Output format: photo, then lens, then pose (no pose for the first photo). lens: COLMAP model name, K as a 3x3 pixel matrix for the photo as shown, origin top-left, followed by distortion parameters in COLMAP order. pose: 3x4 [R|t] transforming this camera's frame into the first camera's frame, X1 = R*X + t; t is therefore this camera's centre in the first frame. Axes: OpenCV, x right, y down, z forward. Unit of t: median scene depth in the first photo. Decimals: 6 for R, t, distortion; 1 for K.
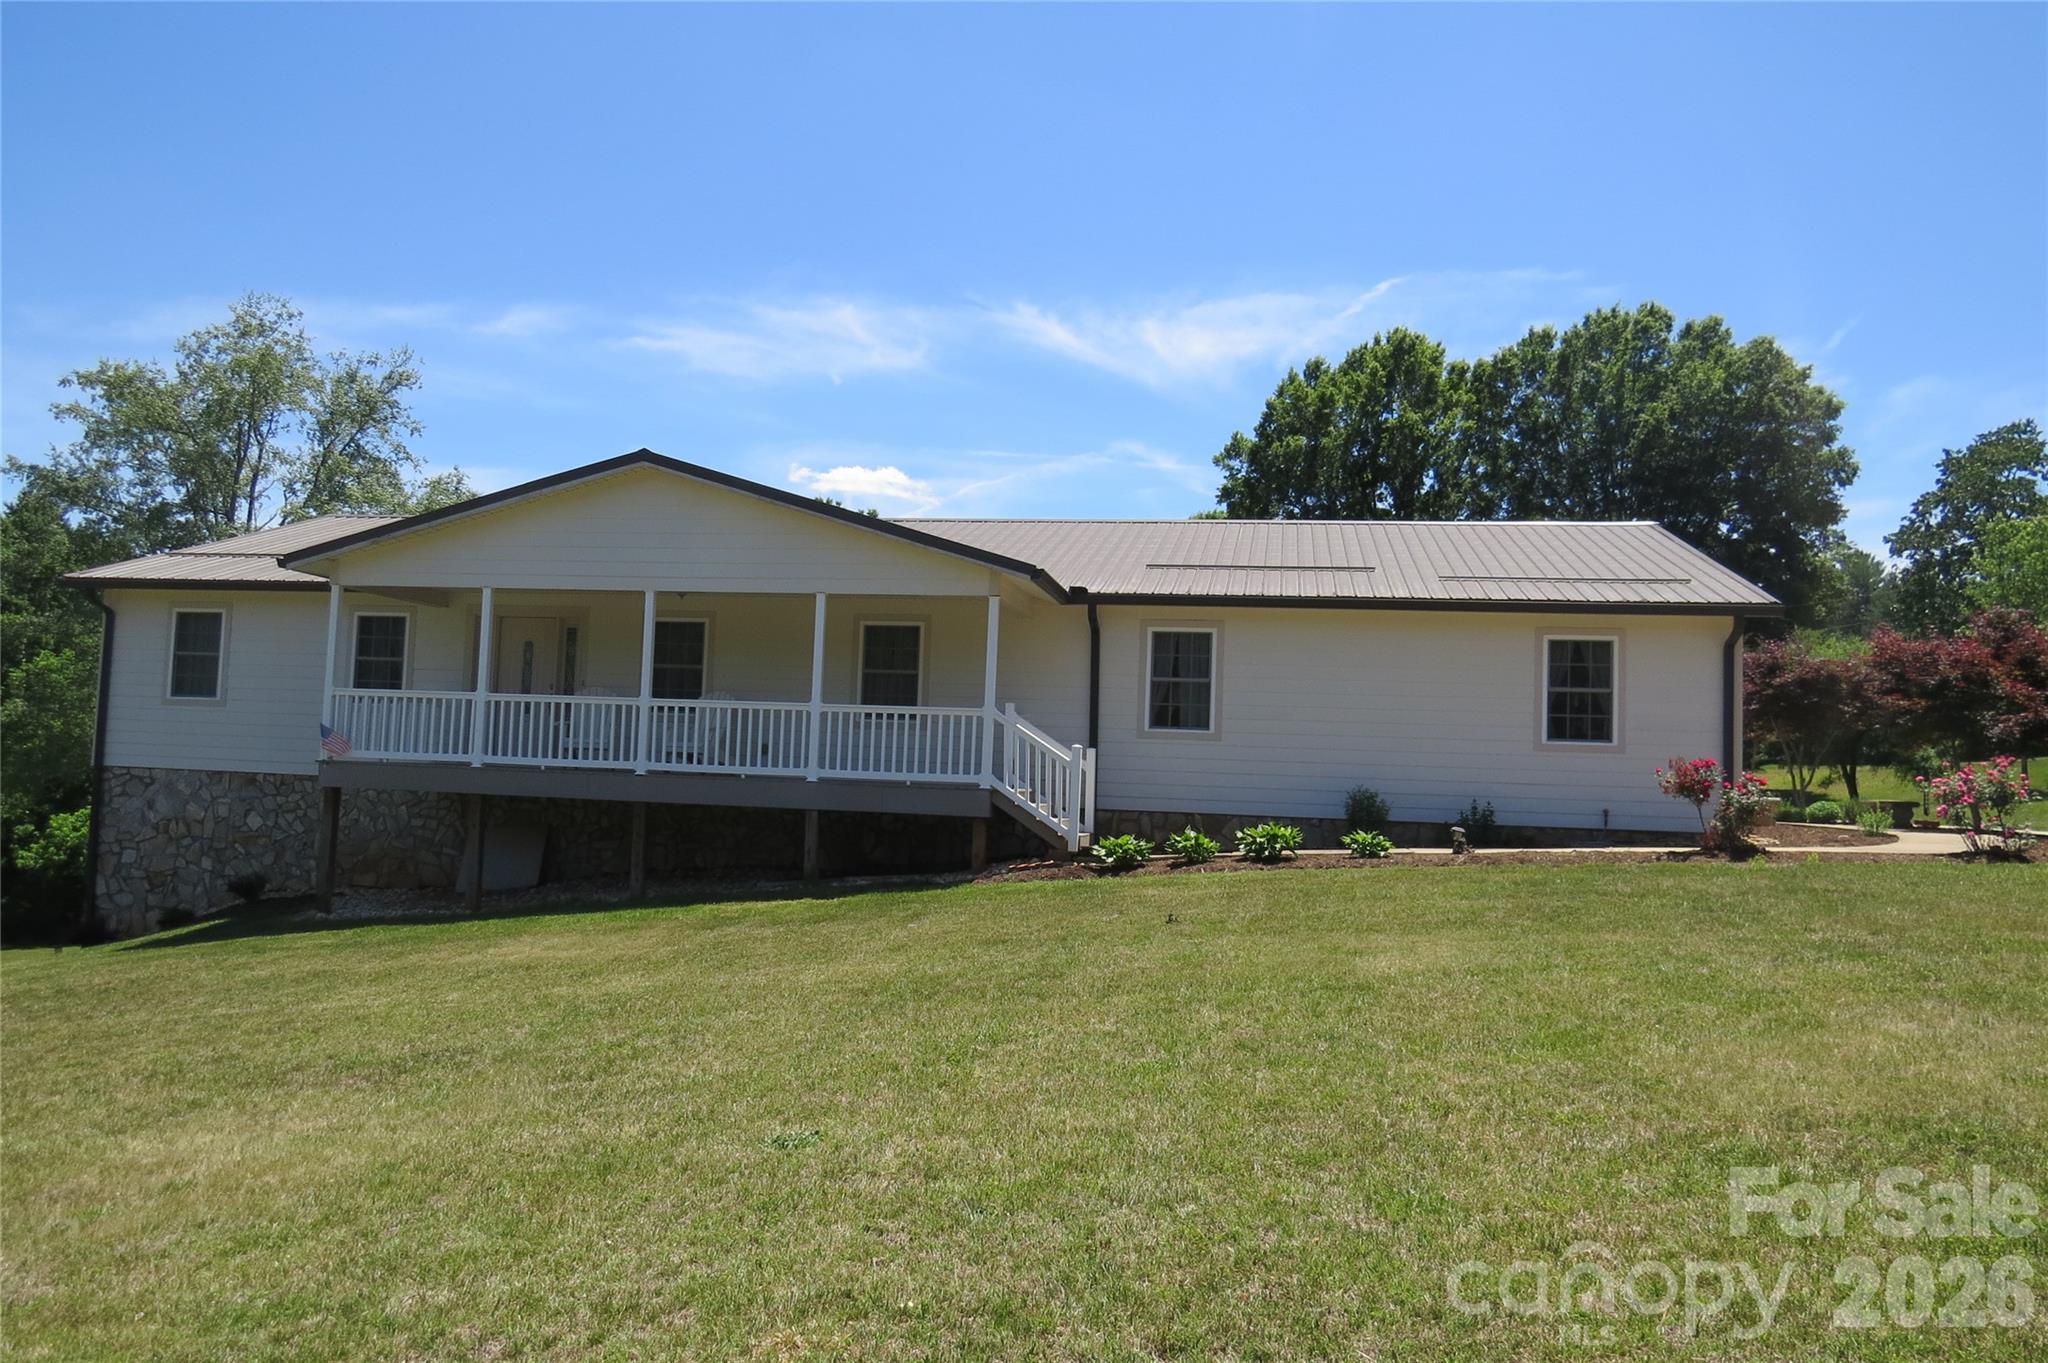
lens RADIAL K [[1529.5, 0, 1096.7], [0, 1529.5, 673.6], [0, 0, 1]] dist [-0.032412, 0.003023]
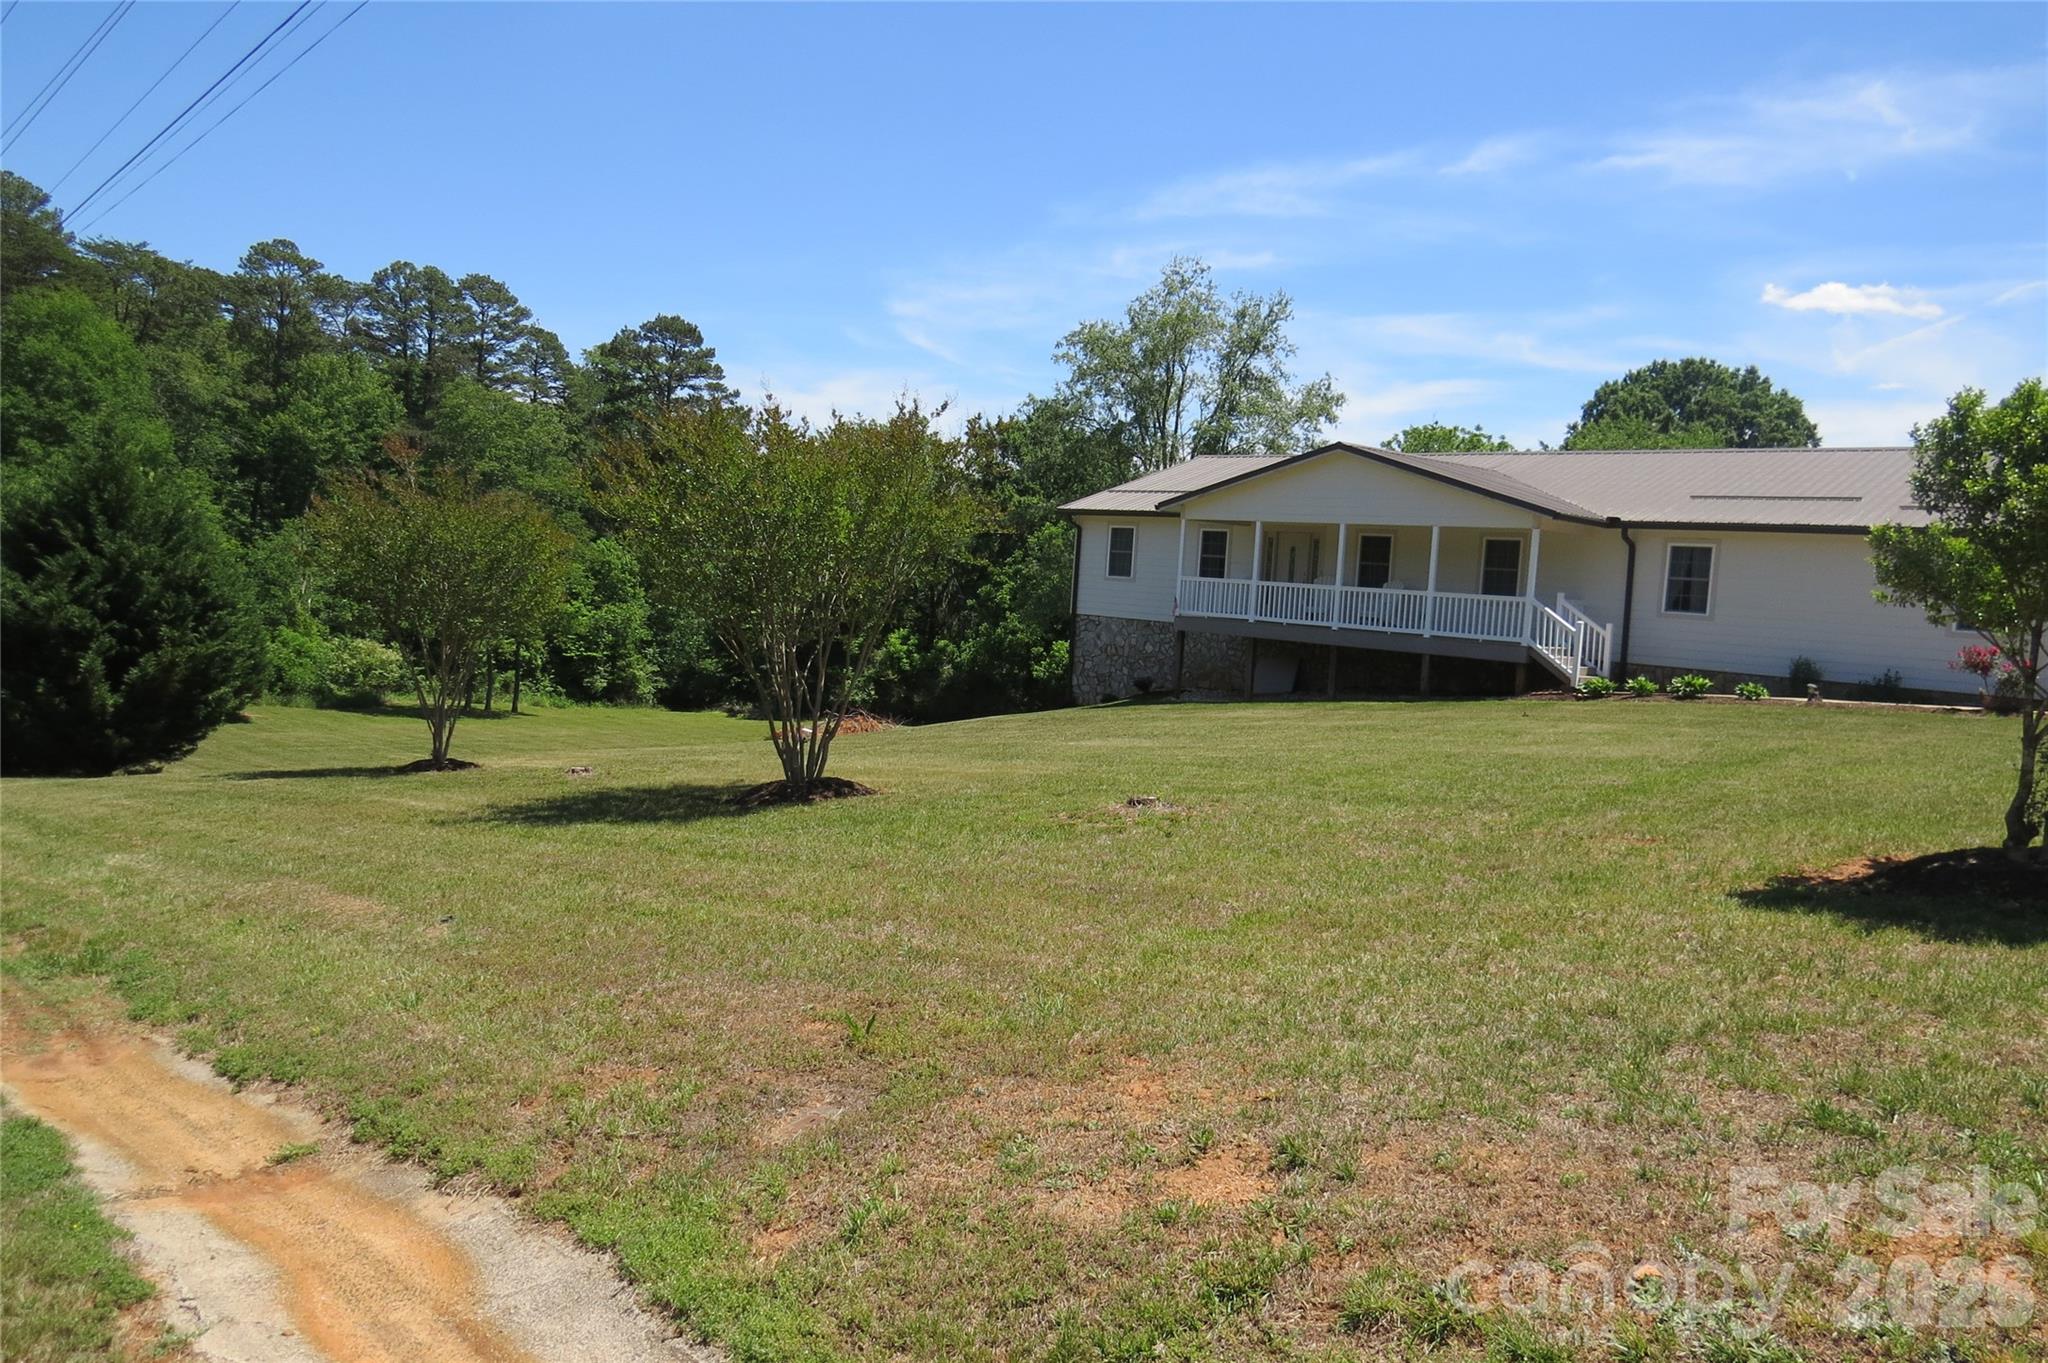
lens RADIAL K [[1449.7, 0, 1010.5], [0, 1449.7, 676.4], [0, 0, 1]] dist [-0.008110, -0.003133]
pose [[0.804089, 0.055292, -0.591932, 0.322665], [0.006013, 0.994858, 0.101097, -0.042146], [0.594478, -0.084850, 0.799623, -0.459408]]
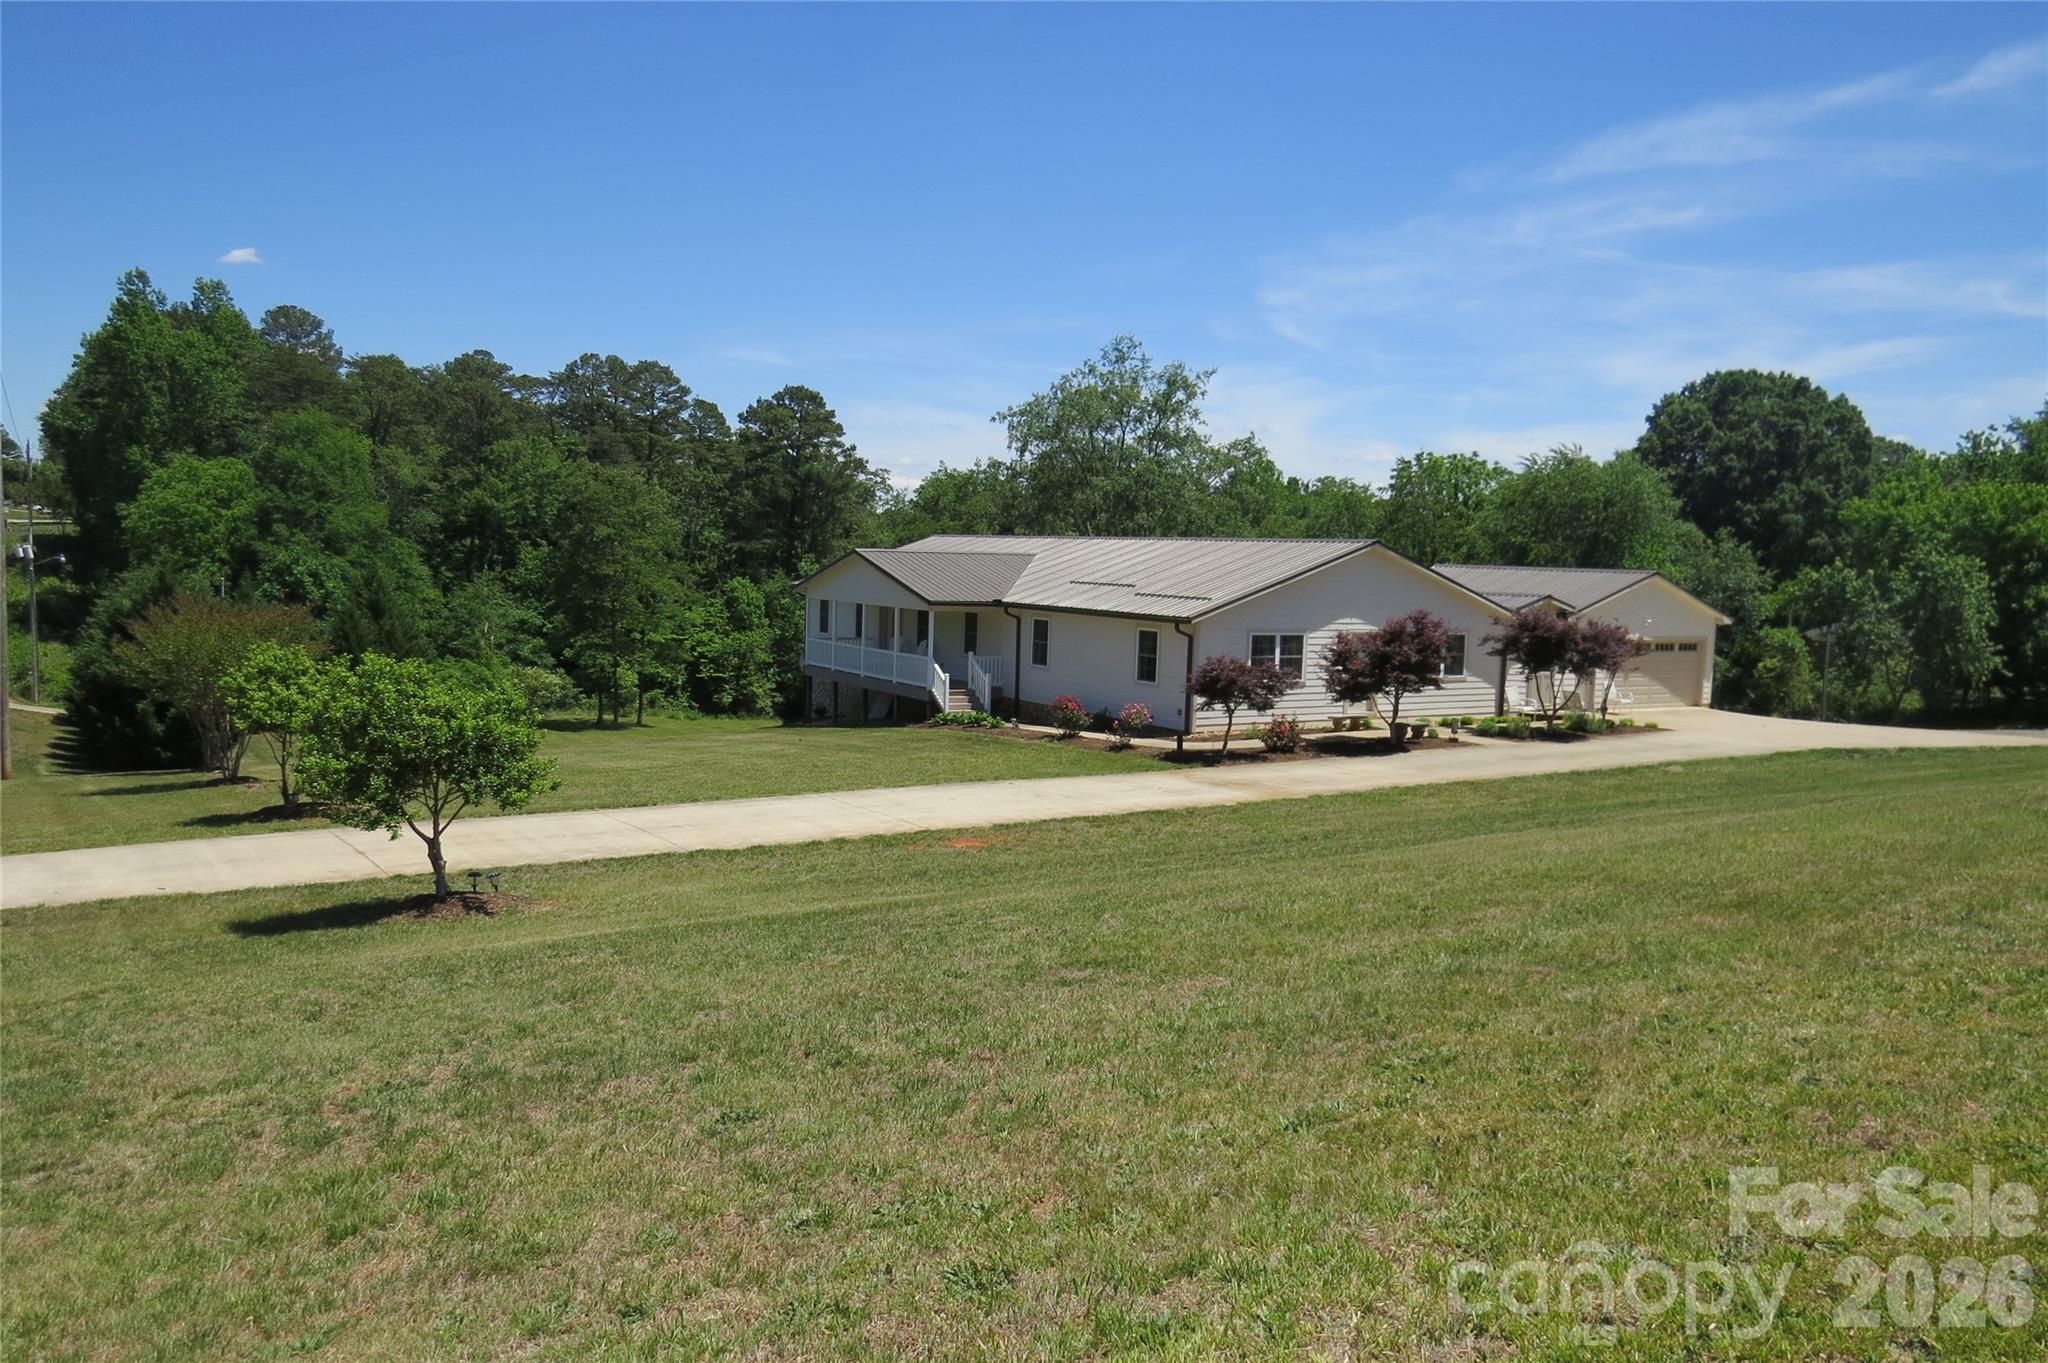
lens RADIAL K [[1446.2, 0, 1025.9], [0, 1446.2, 690.9], [0, 0, 1]] dist [-0.018083, -0.001329]
pose [[0.655820, 0.052874, -0.753063, 1.400716], [0.041807, 0.993469, 0.106163, -0.128071], [0.753758, -0.101107, 0.649327, -0.299956]]
